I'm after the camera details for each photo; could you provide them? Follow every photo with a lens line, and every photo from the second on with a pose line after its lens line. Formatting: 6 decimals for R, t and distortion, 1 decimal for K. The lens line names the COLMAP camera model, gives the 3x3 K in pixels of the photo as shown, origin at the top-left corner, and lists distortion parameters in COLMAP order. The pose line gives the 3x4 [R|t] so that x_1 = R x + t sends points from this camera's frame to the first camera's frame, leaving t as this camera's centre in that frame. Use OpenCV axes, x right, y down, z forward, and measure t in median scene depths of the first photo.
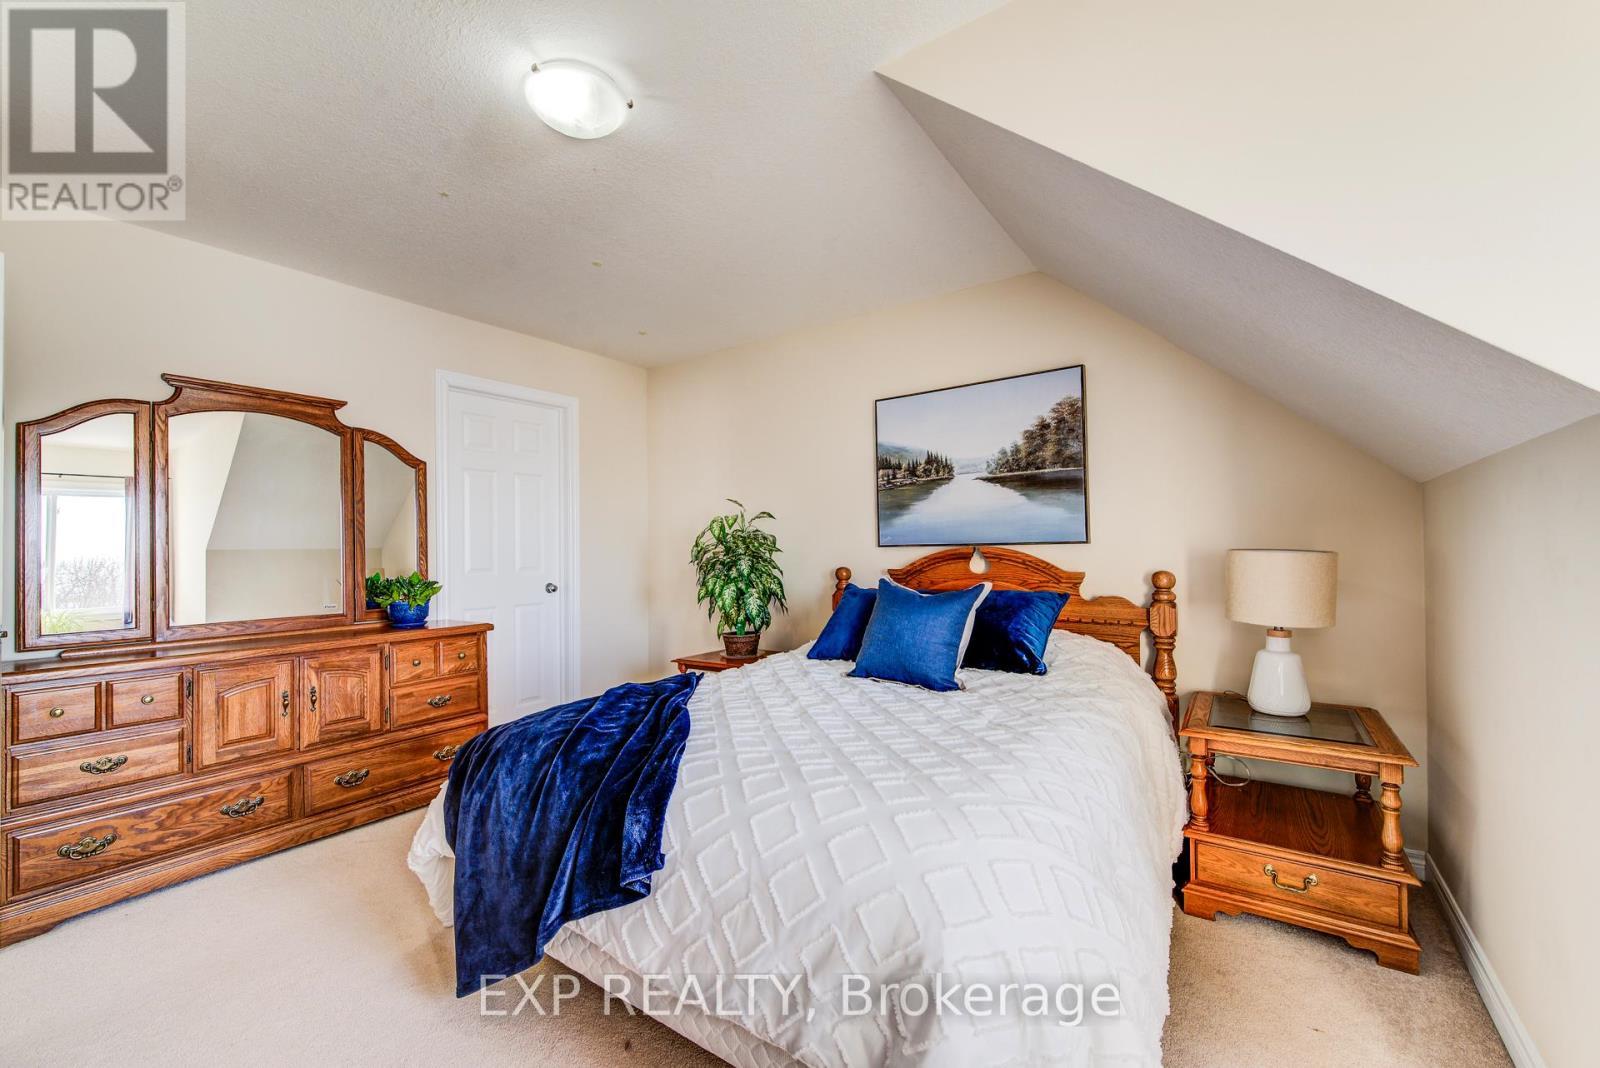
lens RADIAL K [[623.4, 0, 798.1], [0, 623.4, 538.1], [0, 0, 1]] dist [-0.007333, 0.000133]
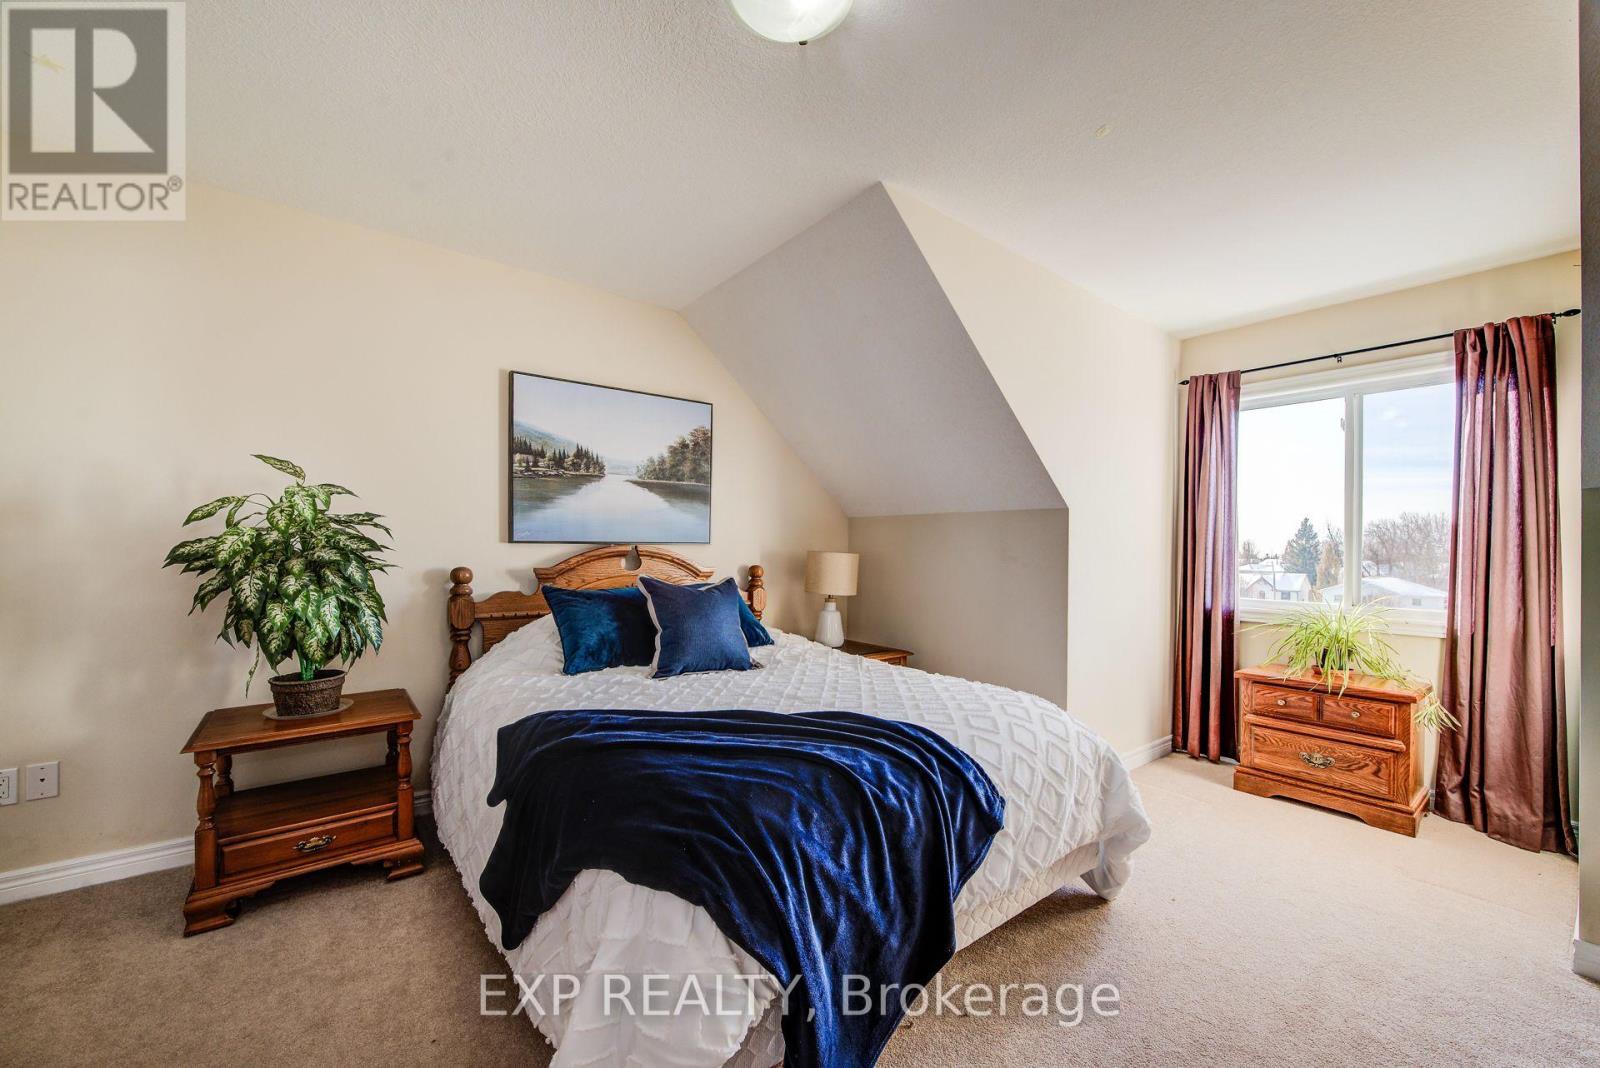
lens RADIAL K [[623.4, 0, 798.1], [0, 623.4, 538.1], [0, 0, 1]] dist [-0.007333, 0.000133]
pose [[0.268838, 0.026350, 0.962825, -0.650538], [-0.031726, 0.999326, -0.018490, 0.011668], [-0.962663, -0.025576, 0.269493, 0.438981]]
